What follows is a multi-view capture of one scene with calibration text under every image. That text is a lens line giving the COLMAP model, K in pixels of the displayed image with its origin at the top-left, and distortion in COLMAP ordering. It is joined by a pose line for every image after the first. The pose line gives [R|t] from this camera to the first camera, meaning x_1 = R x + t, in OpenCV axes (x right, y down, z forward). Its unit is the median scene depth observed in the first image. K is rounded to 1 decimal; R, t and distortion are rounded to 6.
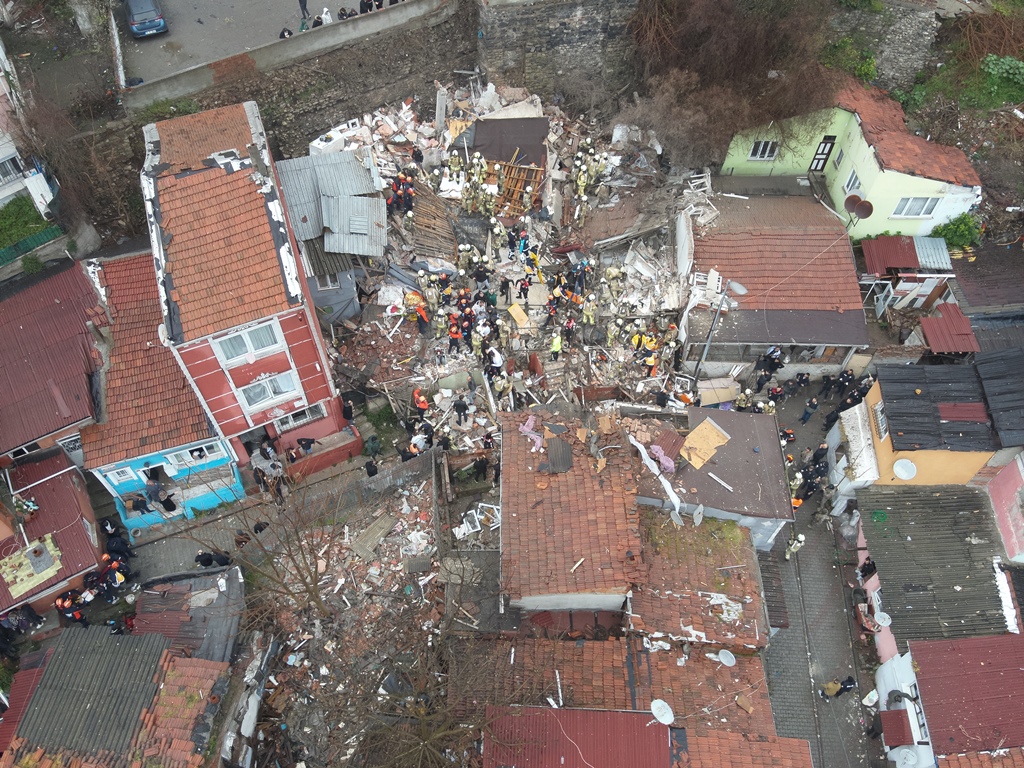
lens RADIAL K [[739.4, 0, 512.0], [0, 739.4, 384.0], [0, 0, 1]] dist [0.133296, -0.240938]
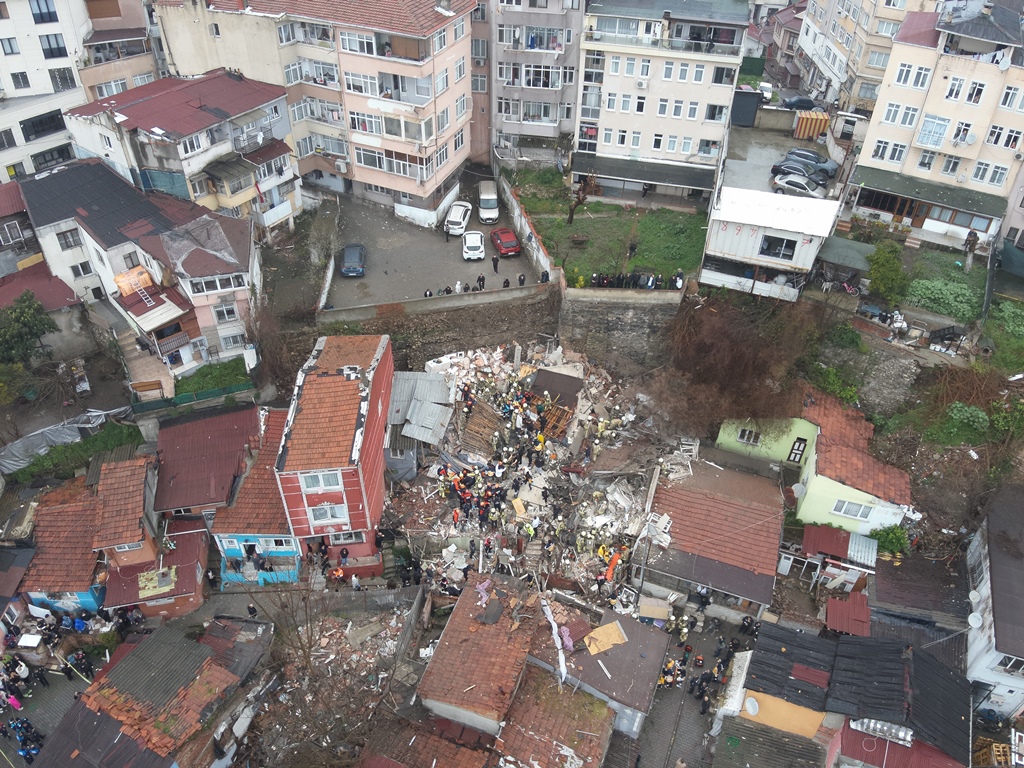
lens RADIAL K [[739.4, 0, 512.0], [0, 739.4, 384.0], [0, 0, 1]] dist [0.133296, -0.240938]
pose [[0.941009, 0.213768, -0.262309, 0.316930], [-0.270873, 0.940468, -0.205300, -0.024599], [0.202807, 0.264241, 0.942892, -0.377965]]
